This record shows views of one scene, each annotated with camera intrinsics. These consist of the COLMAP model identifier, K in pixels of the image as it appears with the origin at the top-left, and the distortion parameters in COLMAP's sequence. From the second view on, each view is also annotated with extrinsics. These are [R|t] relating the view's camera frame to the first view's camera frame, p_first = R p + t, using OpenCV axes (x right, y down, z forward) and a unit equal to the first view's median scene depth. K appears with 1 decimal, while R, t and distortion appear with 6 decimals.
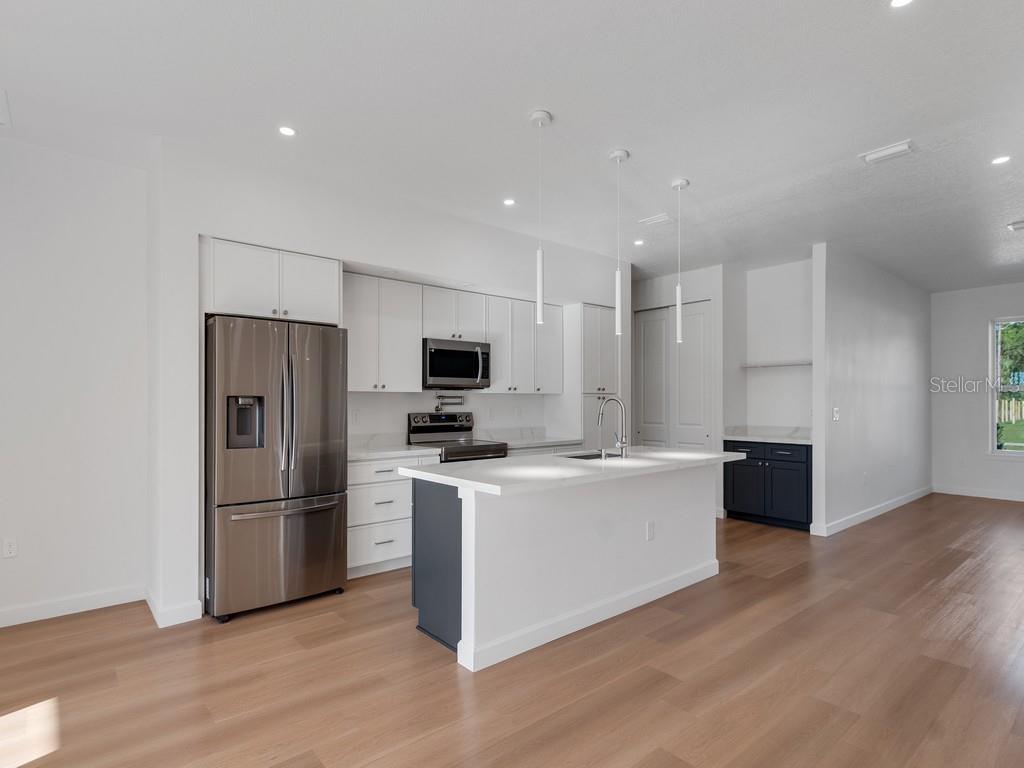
lens RADIAL K [[532.7, 0, 512.2], [0, 532.7, 399.6], [0, 0, 1]] dist [0.001616, 0.000416]
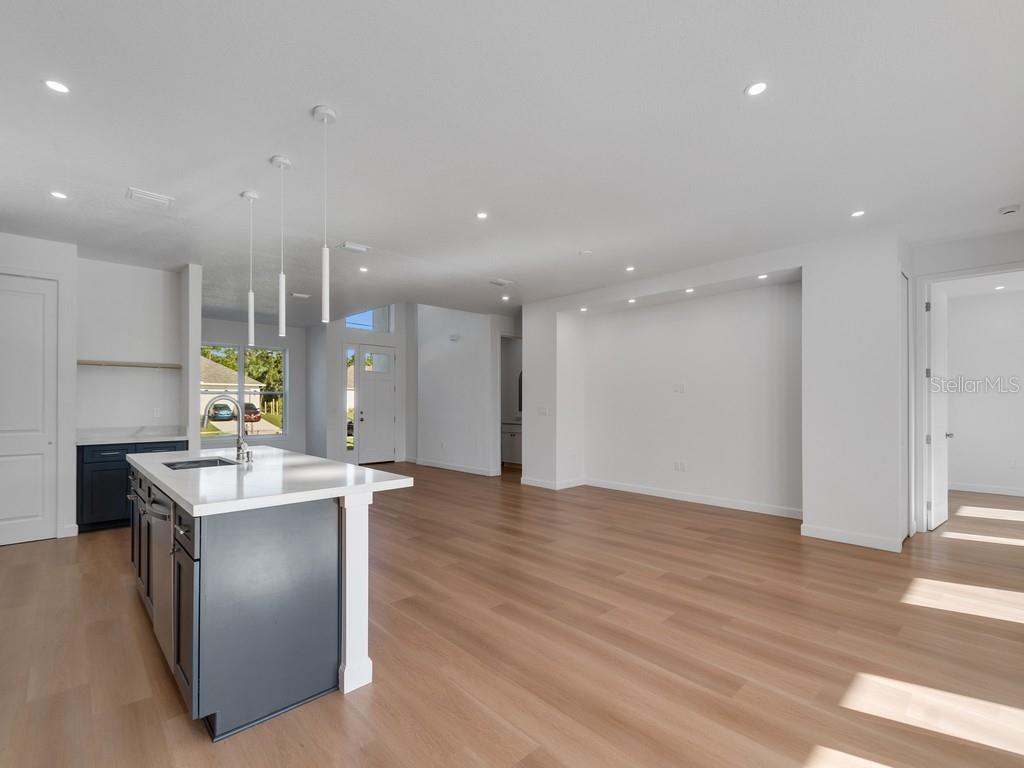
lens RADIAL K [[472.0, 0, 488.7], [0, 472.0, 401.9], [0, 0, 1]] dist [0.000854, -0.000379]
pose [[-0.014097, 0.001182, 0.999900, -0.512592], [-0.003609, 0.999993, -0.001233, 0.003314], [-0.999894, -0.003627, -0.014093, 0.440133]]
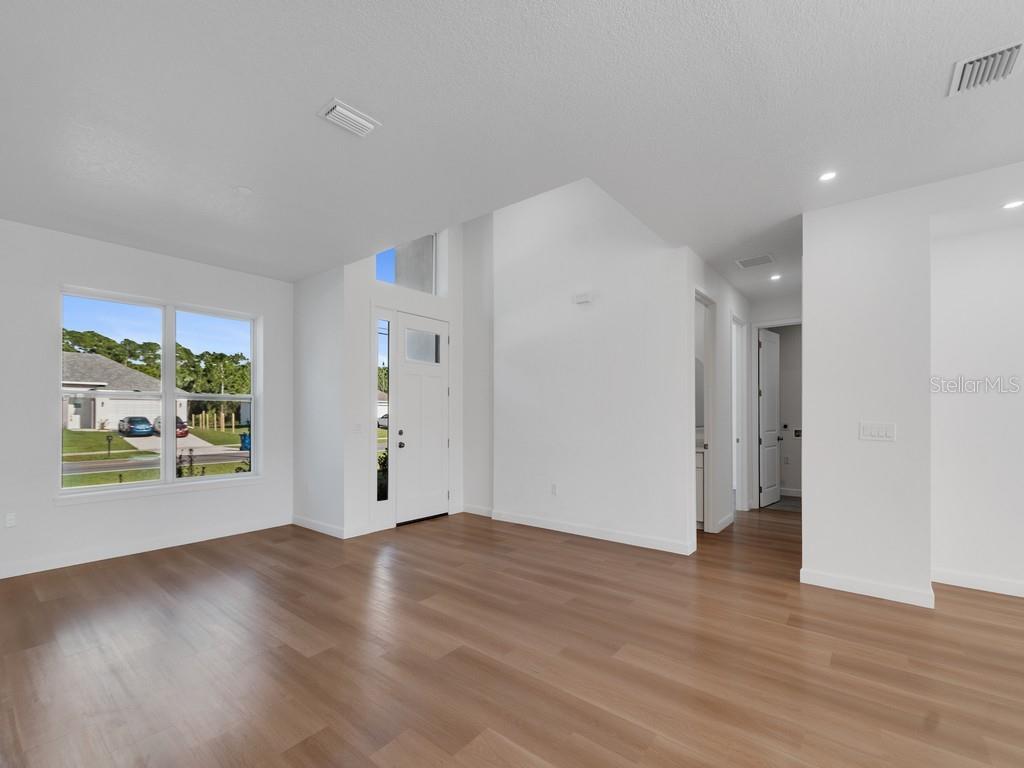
lens RADIAL K [[453.8, 0, 488.4], [0, 453.8, 410.7], [0, 0, 1]] dist [0.001466, 0.000349]
pose [[-0.152309, 0.008083, 0.988300, 0.431745], [-0.001387, 0.999964, -0.008393, 0.004129], [-0.988332, -0.002649, -0.152292, 0.931192]]
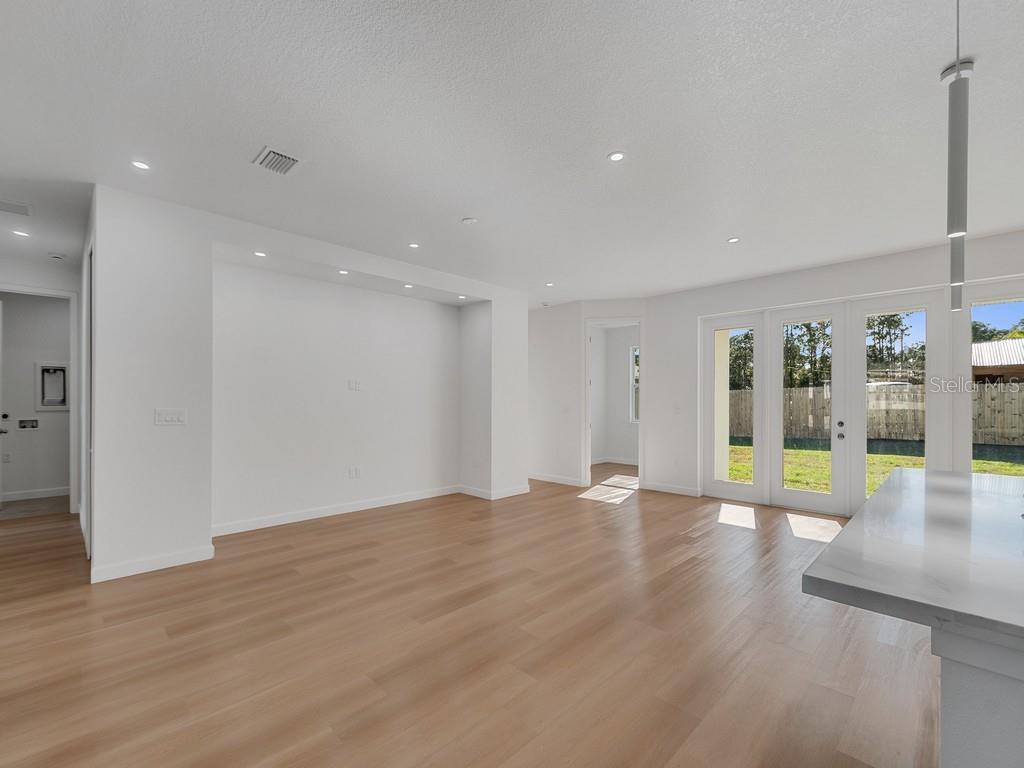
lens RADIAL K [[454.7, 0, 506.5], [0, 454.7, 403.9], [0, 0, 1]] dist [0.001020, 0.000269]
pose [[-0.997087, -0.001312, -0.076259, 0.521342], [-0.001444, 0.999998, 0.001675, 0.004964], [0.076257, 0.001781, -0.997087, 1.046094]]
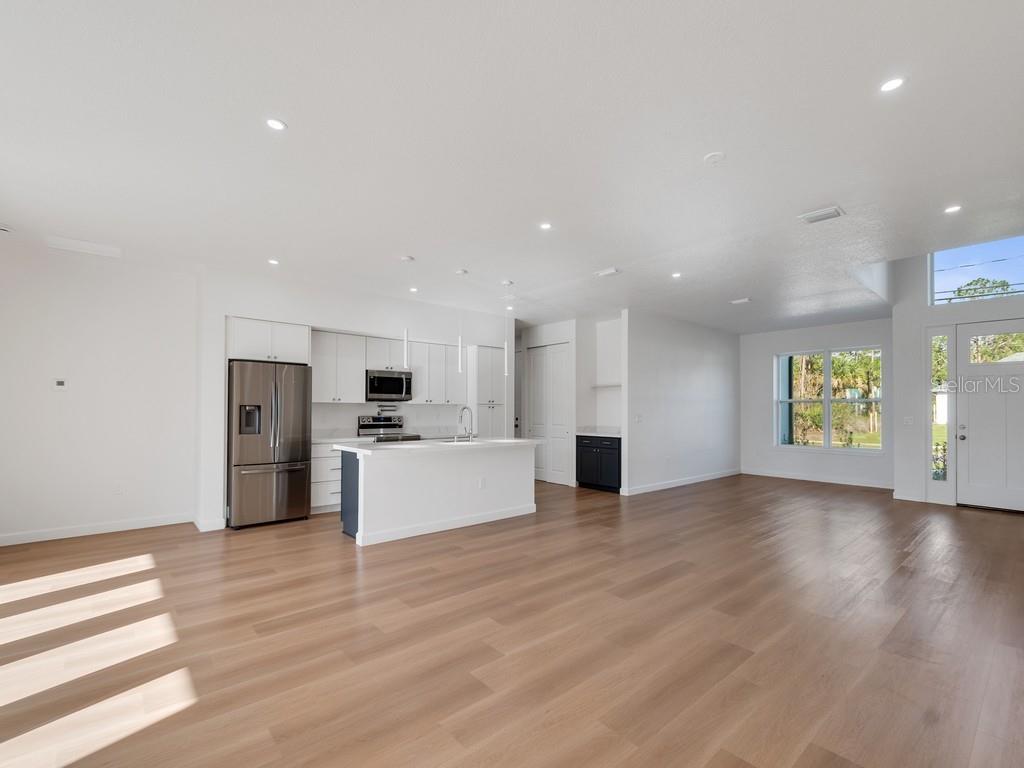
lens RADIAL K [[454.7, 0, 506.5], [0, 454.7, 403.9], [0, 0, 1]] dist [0.001020, 0.000269]
pose [[0.999972, 0.004672, 0.005816, 0.250912], [-0.004621, 0.999950, -0.008867, -0.000979], [-0.005857, 0.008840, 0.999944, -0.382375]]
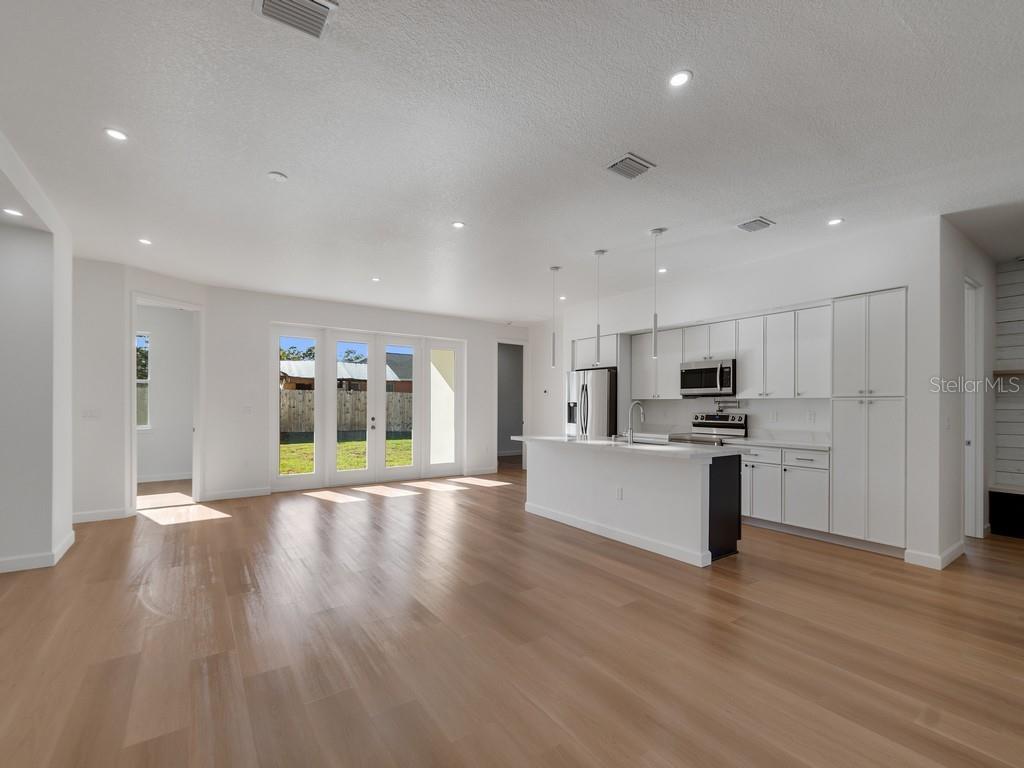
lens RADIAL K [[454.7, 0, 506.5], [0, 454.7, 403.9], [0, 0, 1]] dist [0.001020, 0.000269]
pose [[-0.083159, -0.000472, -0.996536, 1.162815], [-0.001958, 0.999998, -0.000310, 0.001561], [0.996534, 0.001925, -0.083160, 0.601576]]
